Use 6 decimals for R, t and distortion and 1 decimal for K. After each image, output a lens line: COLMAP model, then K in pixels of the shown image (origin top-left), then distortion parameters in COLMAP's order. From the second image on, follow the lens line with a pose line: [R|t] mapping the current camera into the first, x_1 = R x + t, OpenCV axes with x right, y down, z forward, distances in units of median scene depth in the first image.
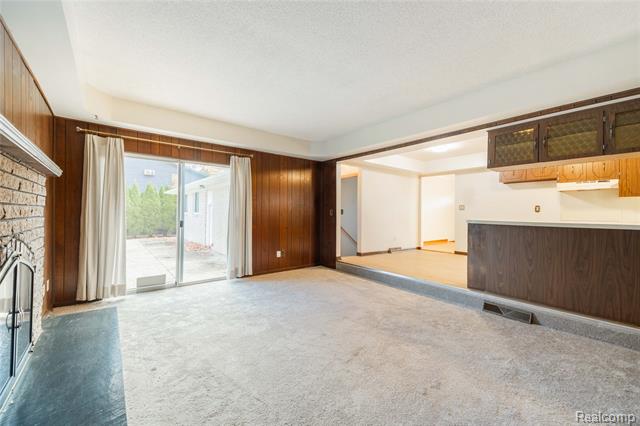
lens RADIAL K [[261.6, 0, 321.2], [0, 261.6, 209.7], [0, 0, 1]] dist [0.027337, -0.001111]
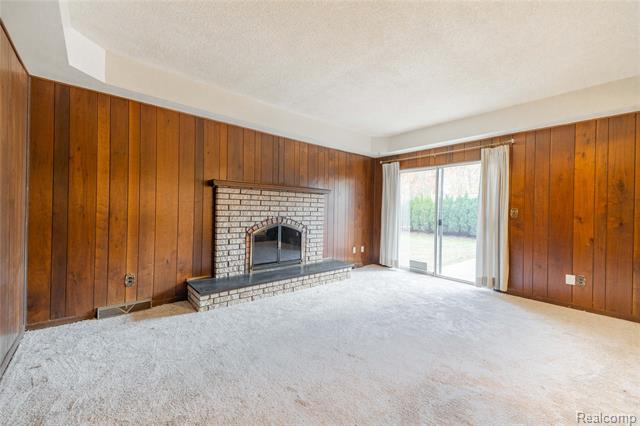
lens RADIAL K [[261.6, 0, 321.0], [0, 261.6, 210.5], [0, 0, 1]] dist [0.027337, -0.001111]
pose [[0.018785, -0.006016, -0.999805, 0.651634], [-0.008584, 0.999944, -0.006179, 0.016081], [0.999787, 0.008698, 0.018733, 0.519118]]
